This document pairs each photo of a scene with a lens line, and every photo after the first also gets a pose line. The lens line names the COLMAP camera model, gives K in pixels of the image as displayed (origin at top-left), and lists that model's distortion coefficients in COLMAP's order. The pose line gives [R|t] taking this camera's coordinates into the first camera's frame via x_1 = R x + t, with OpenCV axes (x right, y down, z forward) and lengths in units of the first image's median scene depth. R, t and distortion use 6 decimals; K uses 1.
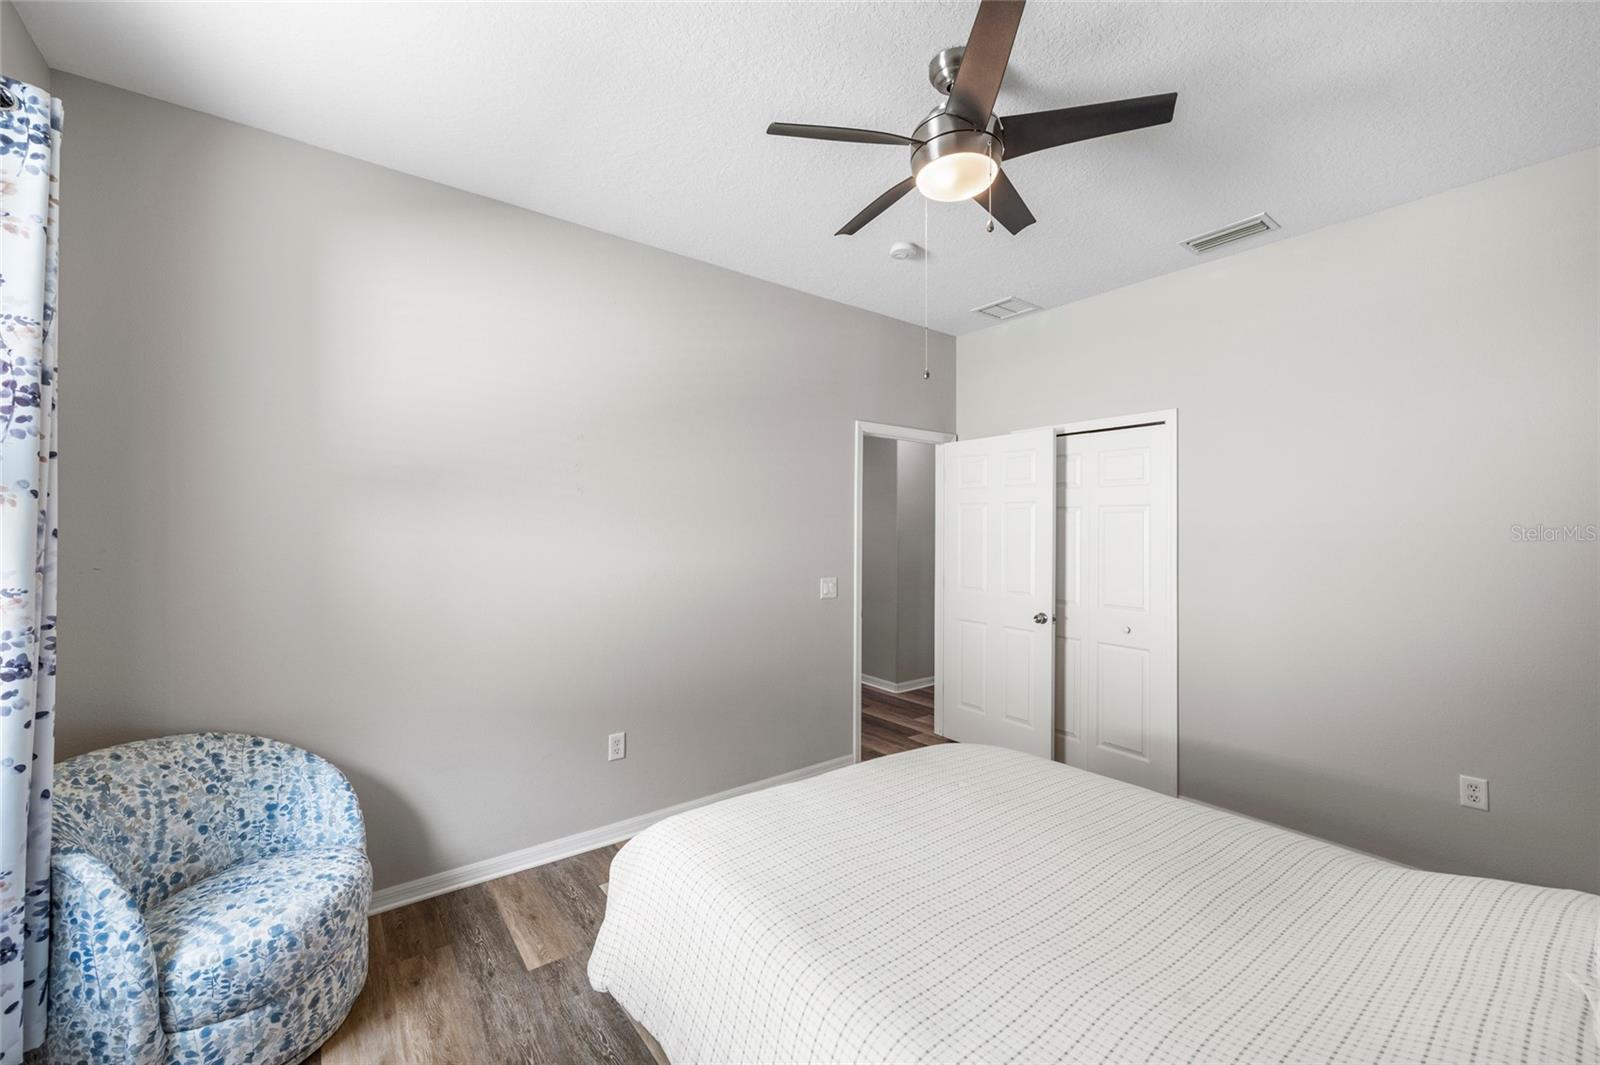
lens RADIAL K [[629.0, 0, 791.2], [0, 629.0, 516.2], [0, 0, 1]] dist [-0.006310, 0.000050]
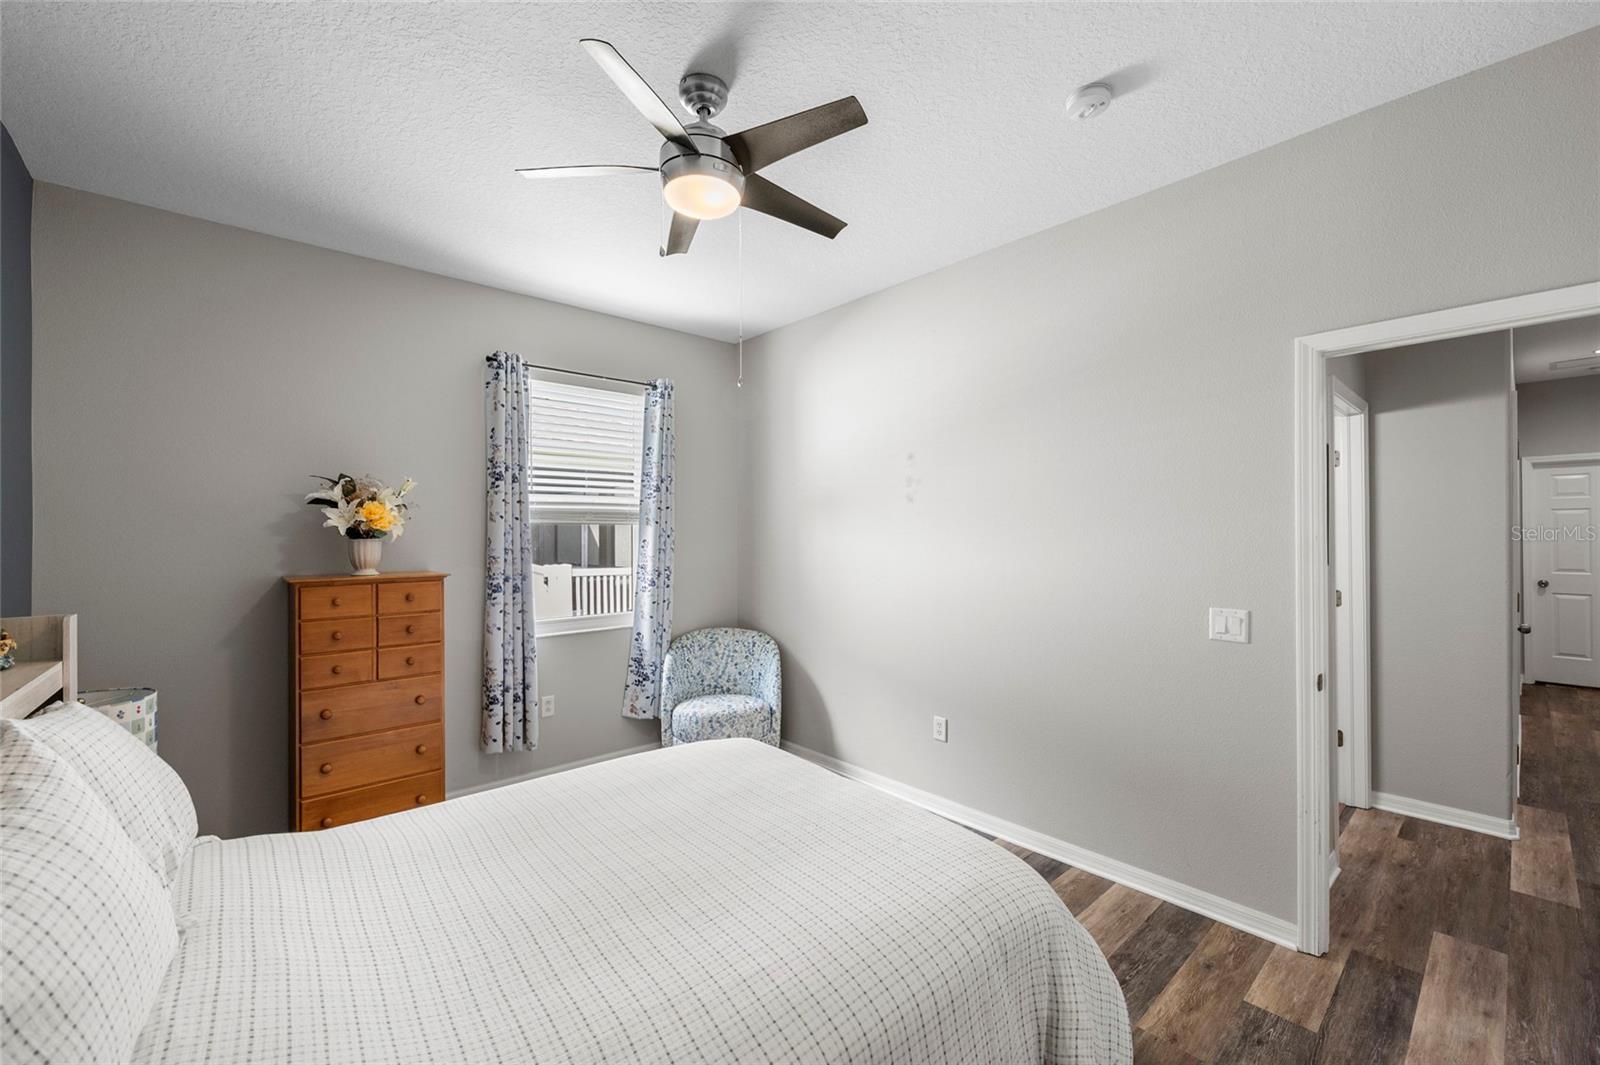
lens RADIAL K [[629.0, 0, 799.8], [0, 629.0, 534.2], [0, 0, 1]] dist [-0.006310, 0.000050]
pose [[0.094540, -0.015721, -0.995397, 1.265433], [0.017216, 0.999752, -0.014155, 0.052964], [0.995372, -0.015798, 0.094788, 1.016287]]
